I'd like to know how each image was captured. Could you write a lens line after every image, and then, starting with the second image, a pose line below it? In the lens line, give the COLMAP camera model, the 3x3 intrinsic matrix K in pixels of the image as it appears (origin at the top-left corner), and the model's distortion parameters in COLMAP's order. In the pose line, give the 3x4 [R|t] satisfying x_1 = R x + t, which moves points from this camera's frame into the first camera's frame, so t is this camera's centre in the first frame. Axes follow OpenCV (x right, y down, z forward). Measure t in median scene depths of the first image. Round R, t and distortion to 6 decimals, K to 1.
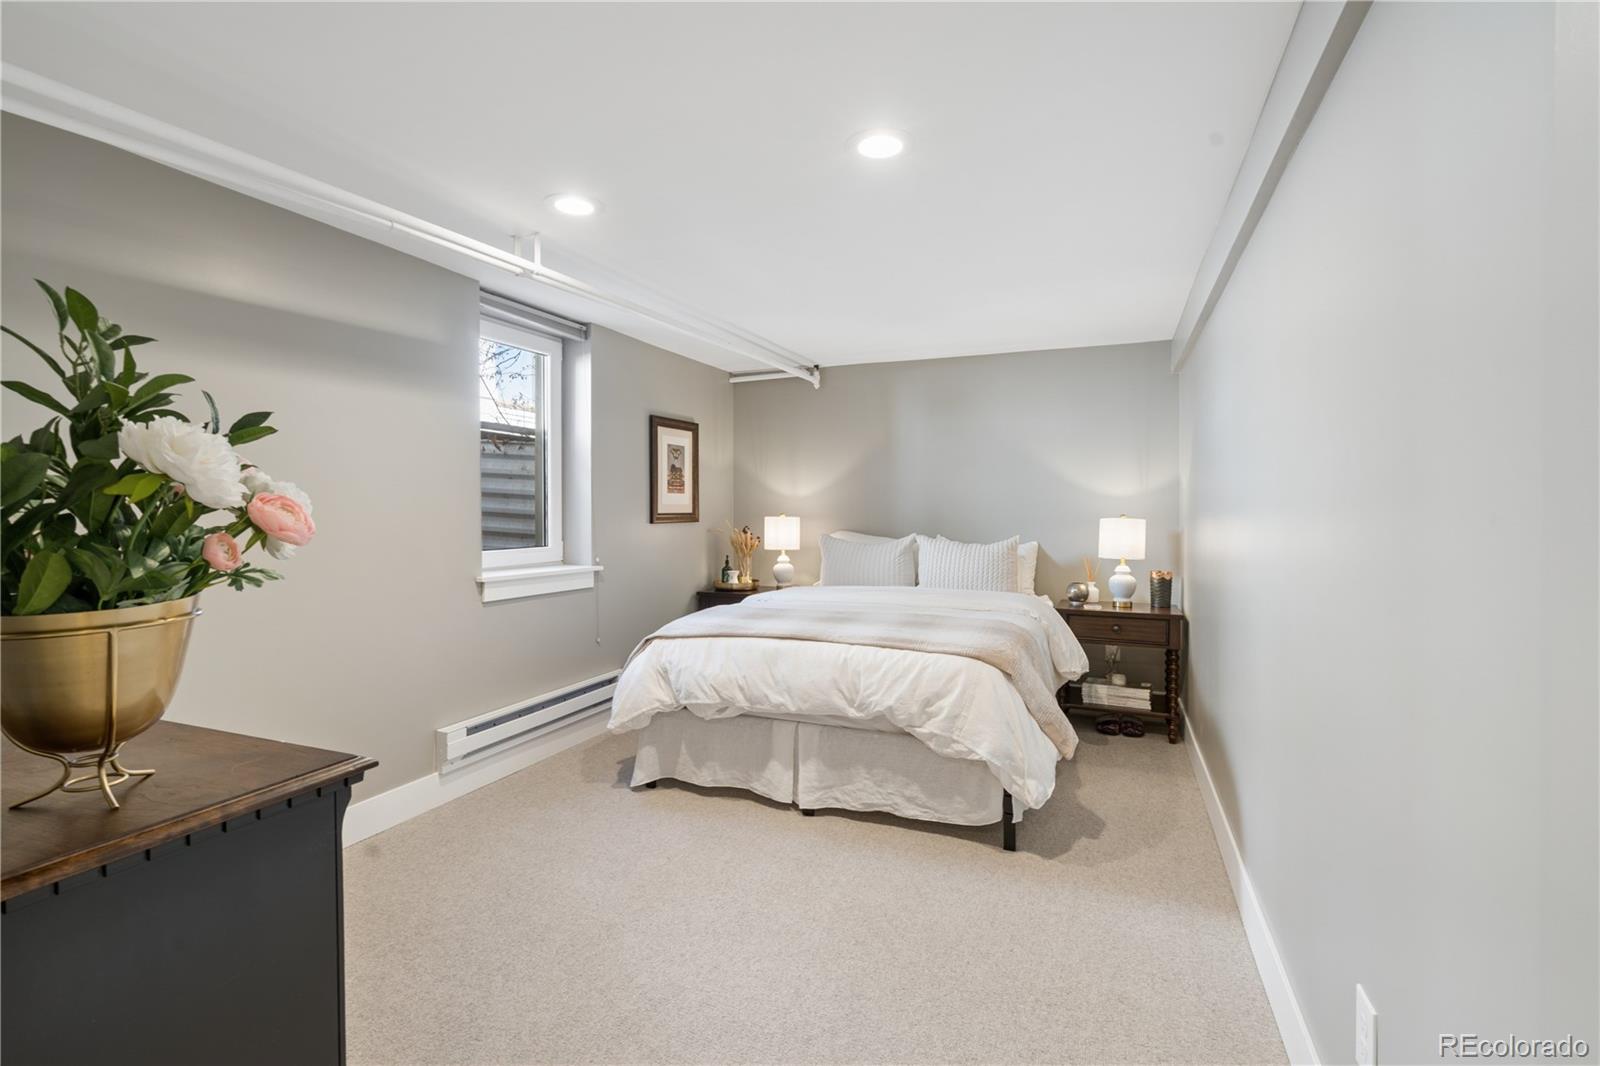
lens RADIAL K [[755.1, 0, 791.8], [0, 755.1, 524.1], [0, 0, 1]] dist [0.001454, 0.000351]
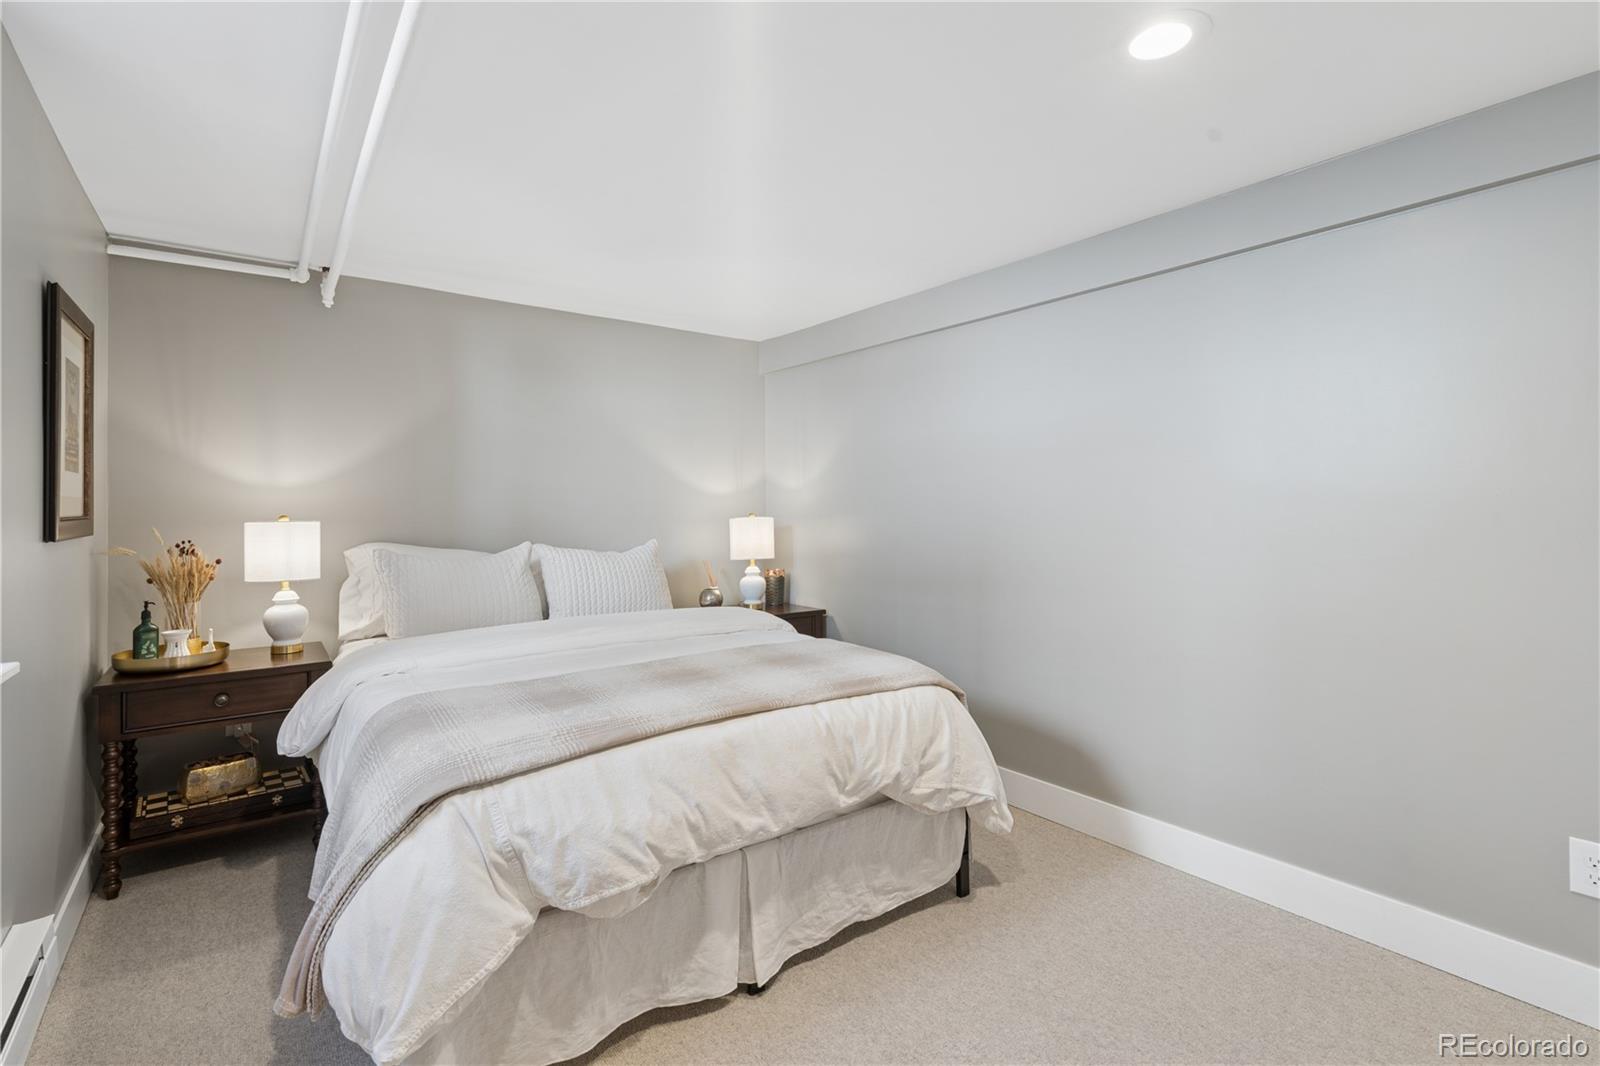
lens RADIAL K [[755.1, 0, 791.8], [0, 755.1, 524.1], [0, 0, 1]] dist [0.001454, 0.000351]
pose [[0.497301, -0.017256, 0.867406, -0.506134], [0.019698, 0.999769, 0.008596, -0.008067], [-0.867354, 0.012811, 0.497526, 0.660474]]
